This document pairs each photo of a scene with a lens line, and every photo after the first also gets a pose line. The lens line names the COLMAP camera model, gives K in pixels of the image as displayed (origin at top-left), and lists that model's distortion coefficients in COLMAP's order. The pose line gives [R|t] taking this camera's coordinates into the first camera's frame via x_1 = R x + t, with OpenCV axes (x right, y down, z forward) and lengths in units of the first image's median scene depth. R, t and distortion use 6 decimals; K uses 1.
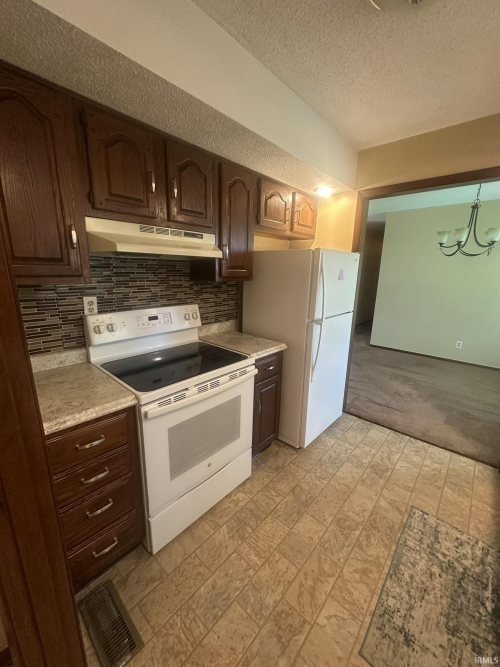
lens RADIAL K [[267.4, 0, 250.6], [0, 267.4, 334.6], [0, 0, 1]] dist [-0.002009, 0.000634]
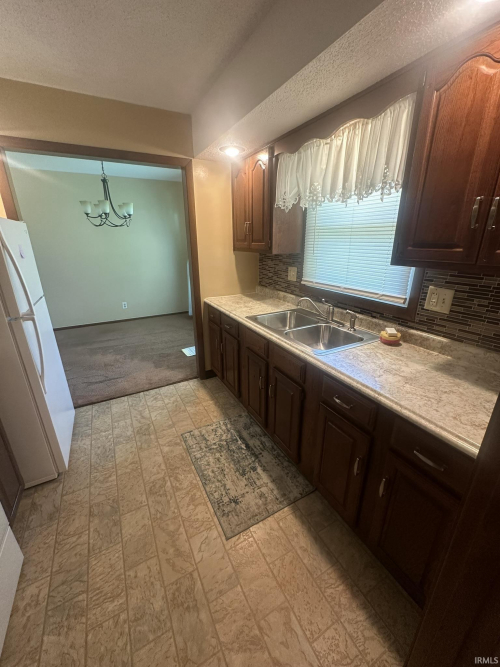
lens RADIAL K [[267.4, 0, 250.2], [0, 267.4, 333.6], [0, 0, 1]] dist [-0.002009, 0.000634]
pose [[0.340395, -0.334589, 0.878738, -0.214933], [0.239156, 0.934621, 0.263226, -0.051382], [-0.909360, 0.120555, 0.398160, 0.134943]]
